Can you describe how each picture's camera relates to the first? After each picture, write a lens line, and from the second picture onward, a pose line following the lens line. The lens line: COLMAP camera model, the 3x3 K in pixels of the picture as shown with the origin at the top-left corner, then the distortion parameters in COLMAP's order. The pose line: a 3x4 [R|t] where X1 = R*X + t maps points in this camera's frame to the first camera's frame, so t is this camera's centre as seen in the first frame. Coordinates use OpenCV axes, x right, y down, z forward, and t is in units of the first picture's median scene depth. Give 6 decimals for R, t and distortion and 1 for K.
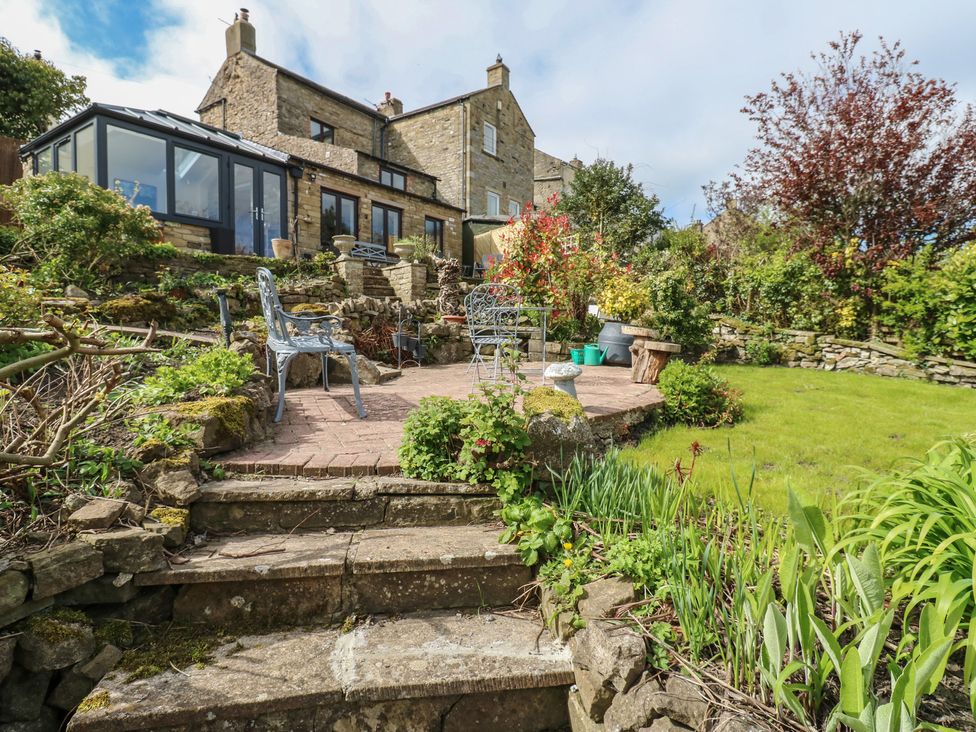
lens RADIAL K [[509.8, 0, 485.6], [0, 509.8, 366.1], [0, 0, 1]] dist [-0.001951, -0.011559]
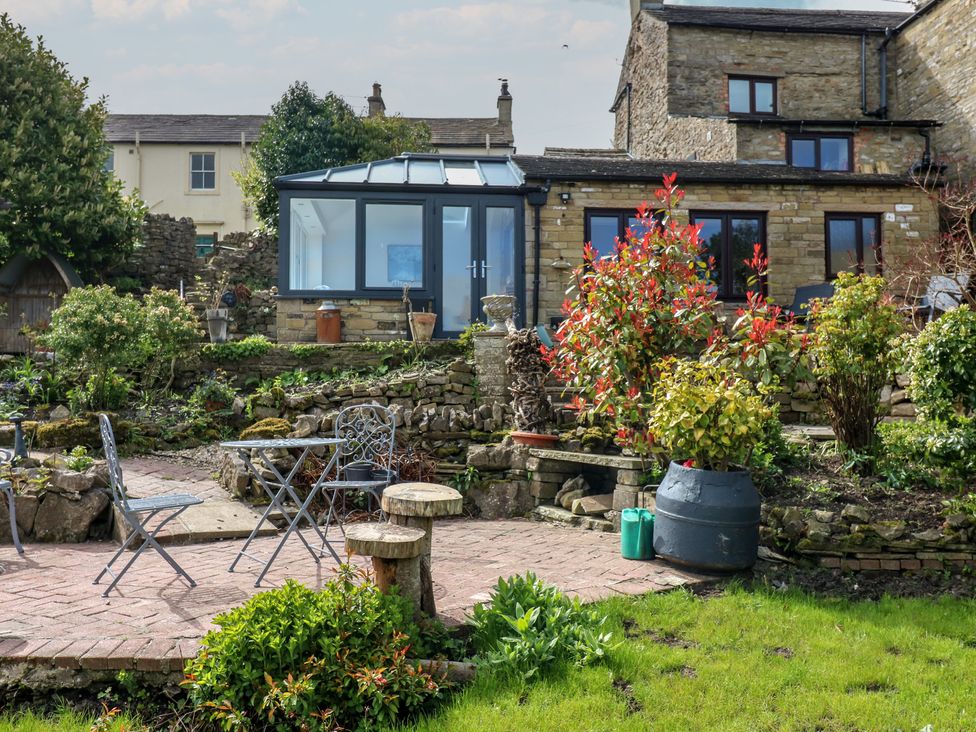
lens RADIAL K [[880.4, 0, 505.0], [0, 880.4, 375.1], [0, 0, 1]] dist [0.024153, -0.022613]
pose [[0.633307, -0.029888, -0.773324, 0.476838], [-0.052942, 0.995240, -0.081820, -0.058182], [0.772088, 0.092758, 0.628710, 0.278737]]
